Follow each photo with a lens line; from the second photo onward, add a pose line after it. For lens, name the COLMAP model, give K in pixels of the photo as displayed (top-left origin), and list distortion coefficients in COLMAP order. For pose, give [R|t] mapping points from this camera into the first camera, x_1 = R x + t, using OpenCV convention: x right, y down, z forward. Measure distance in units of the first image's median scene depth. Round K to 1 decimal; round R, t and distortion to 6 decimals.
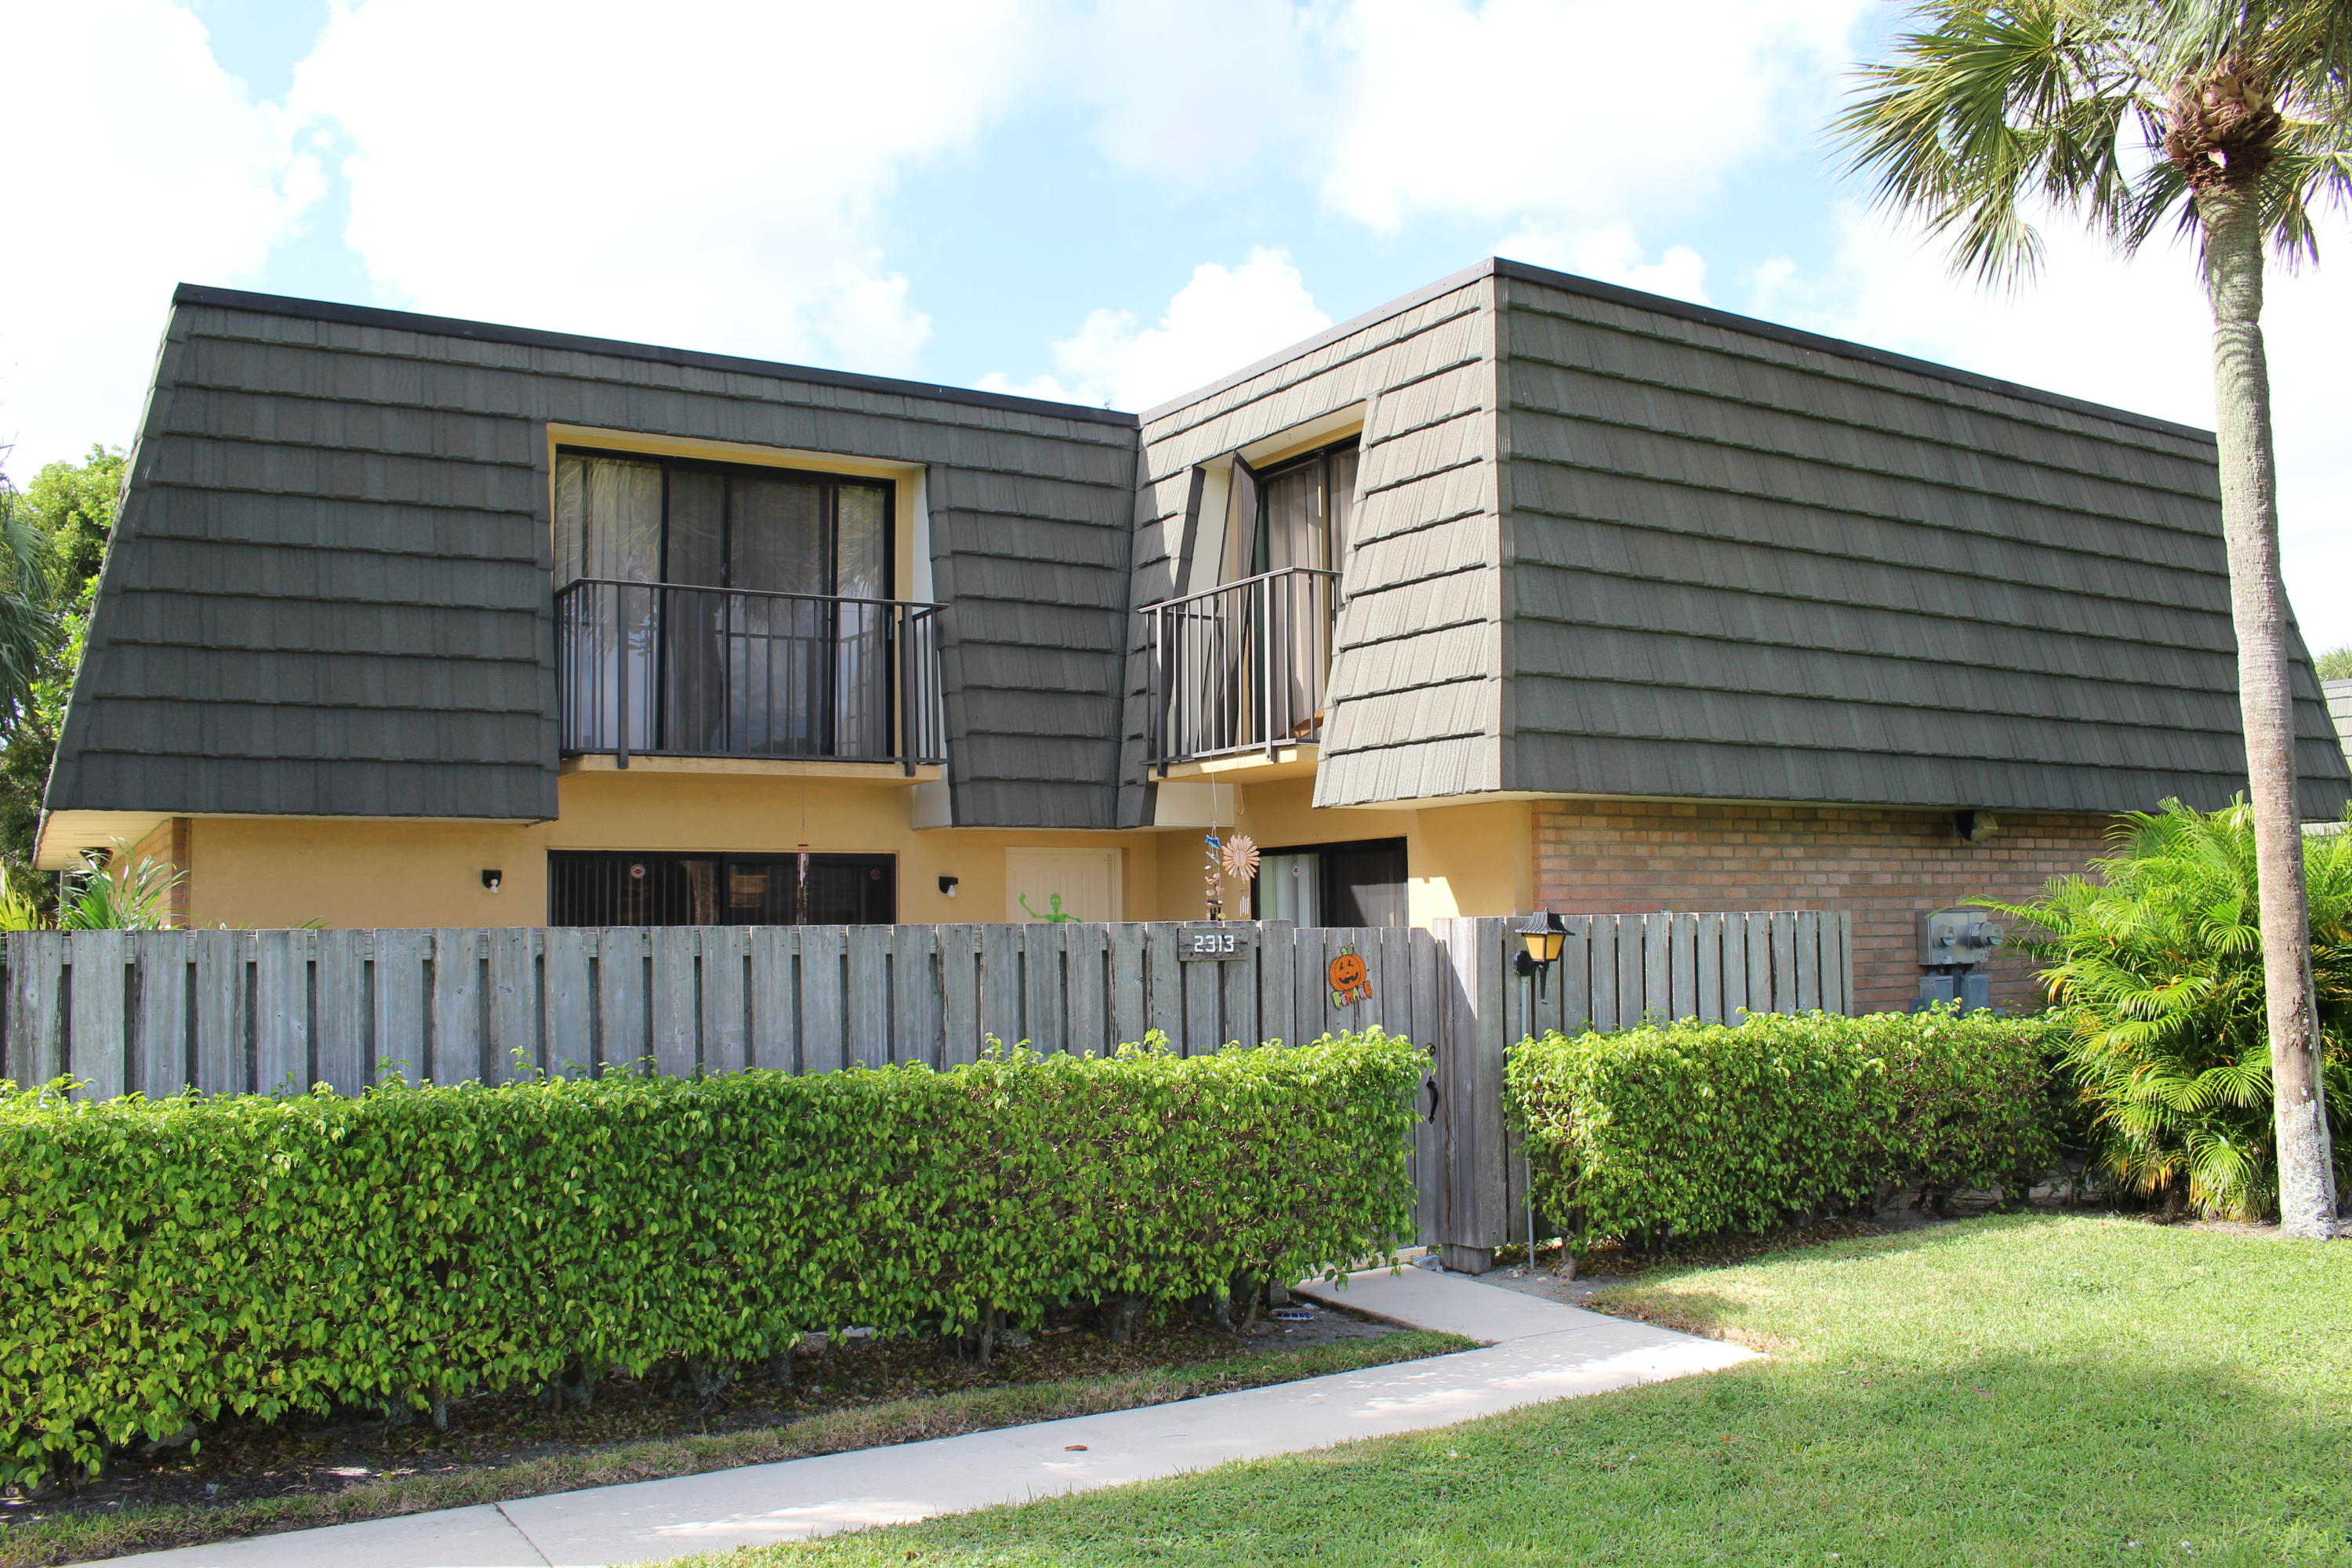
lens RADIAL K [[1959.4, 0, 1186.5], [0, 1959.4, 793.2], [0, 0, 1]] dist [-0.154498, 0.146321]
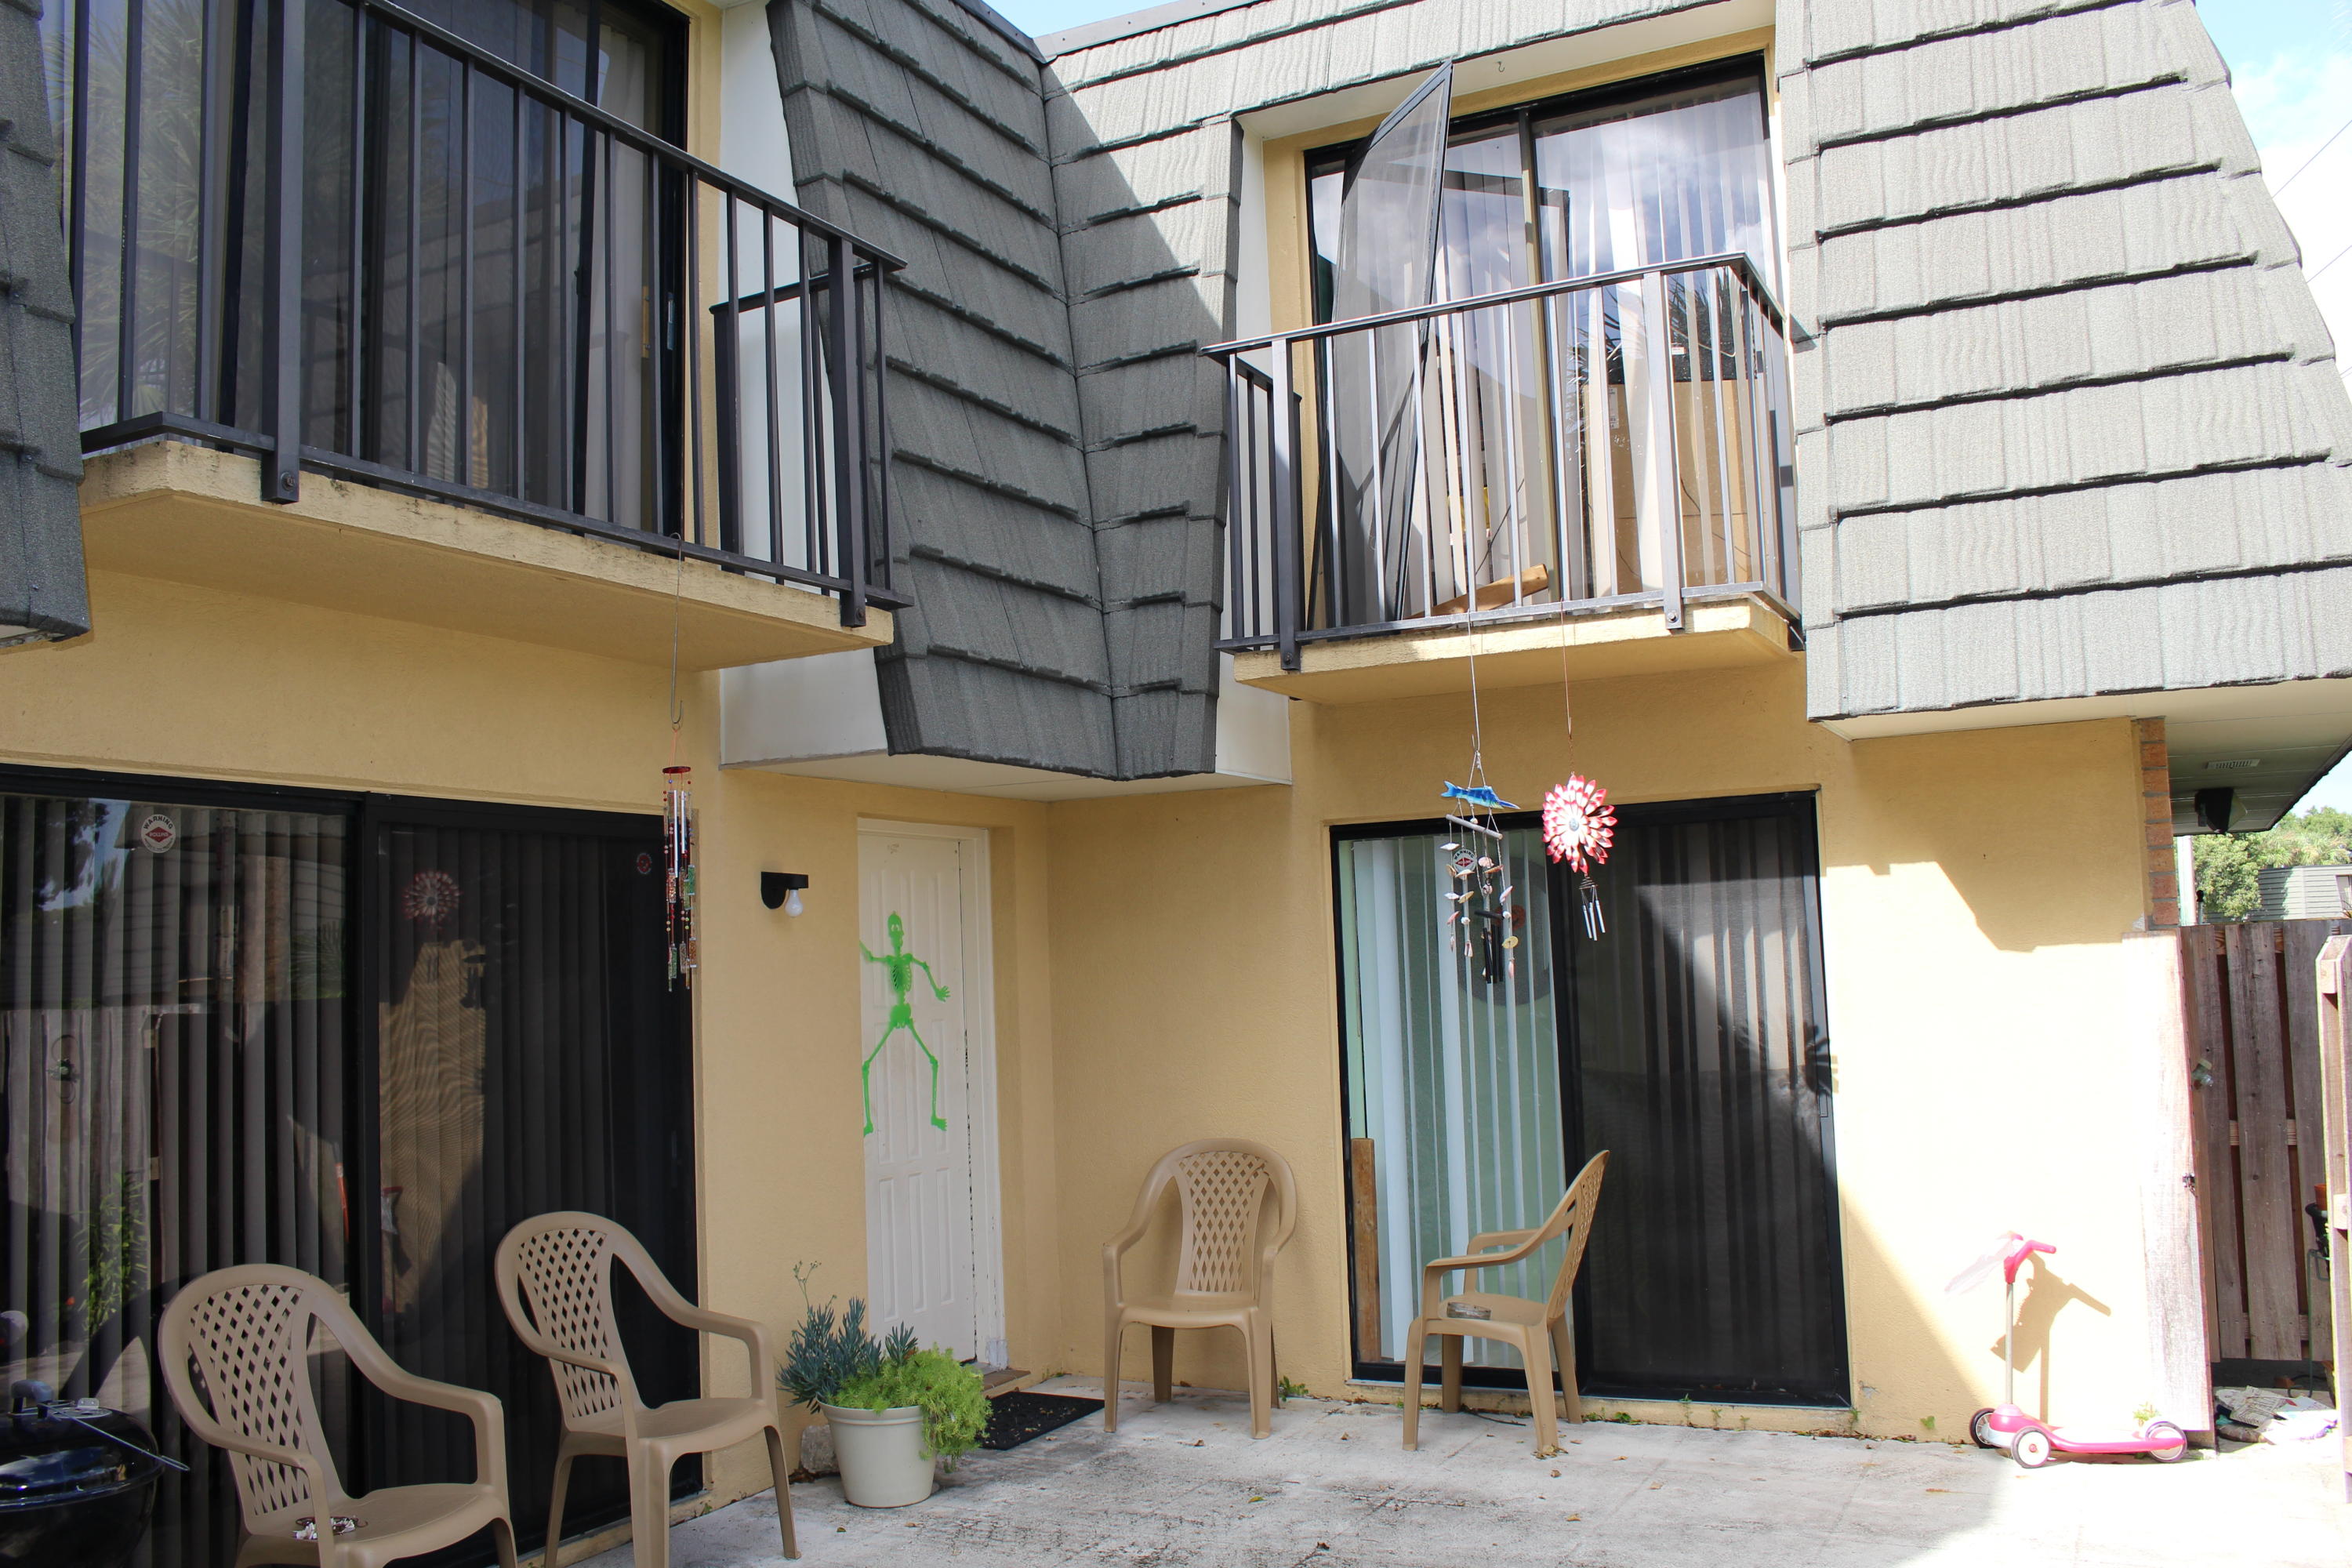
lens RADIAL K [[1959.4, 0, 1186.5], [0, 1959.4, 793.2], [0, 0, 1]] dist [-0.154498, 0.146321]
pose [[0.857390, 0.029539, 0.513818, -0.297214], [-0.012628, 0.999258, -0.036374, 0.042371], [-0.514512, 0.024698, 0.857128, 0.596612]]
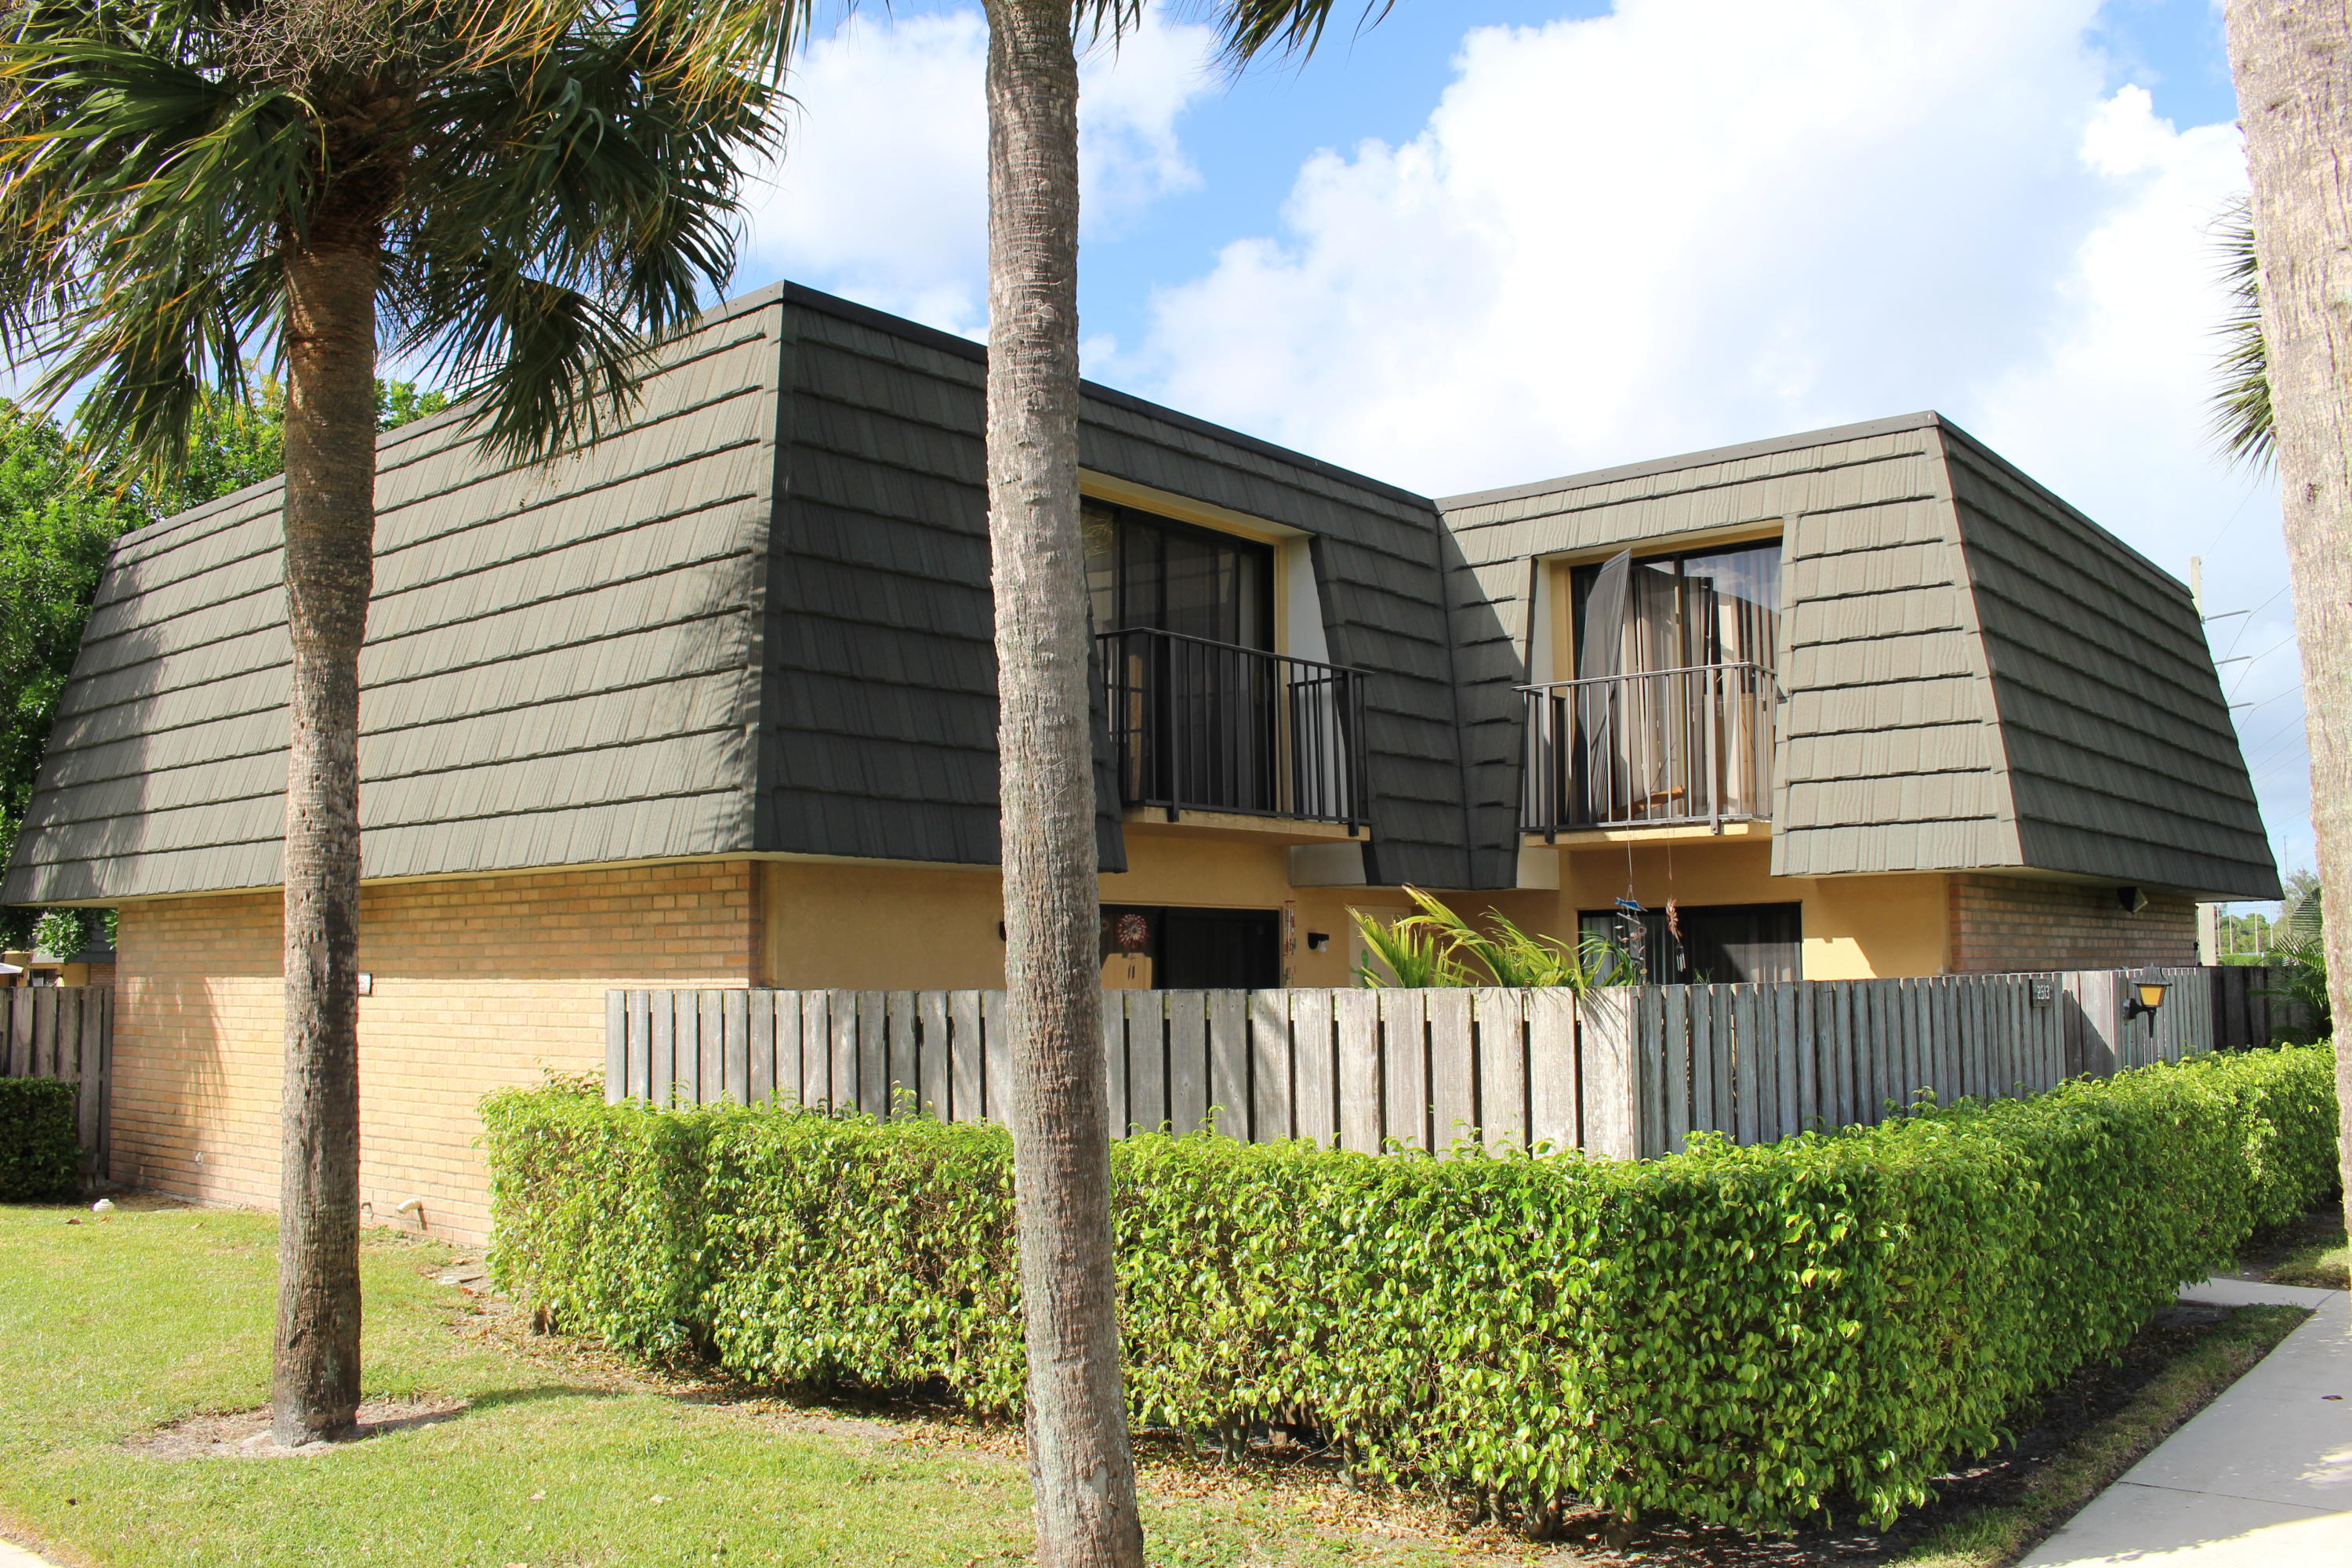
lens RADIAL K [[1959.4, 0, 1186.5], [0, 1959.4, 793.2], [0, 0, 1]] dist [-0.154498, 0.146321]
pose [[0.948212, 0.036166, 0.315572, -0.554500], [-0.026991, 0.999078, -0.033397, 0.005645], [-0.316489, 0.023150, 0.948314, 0.041421]]
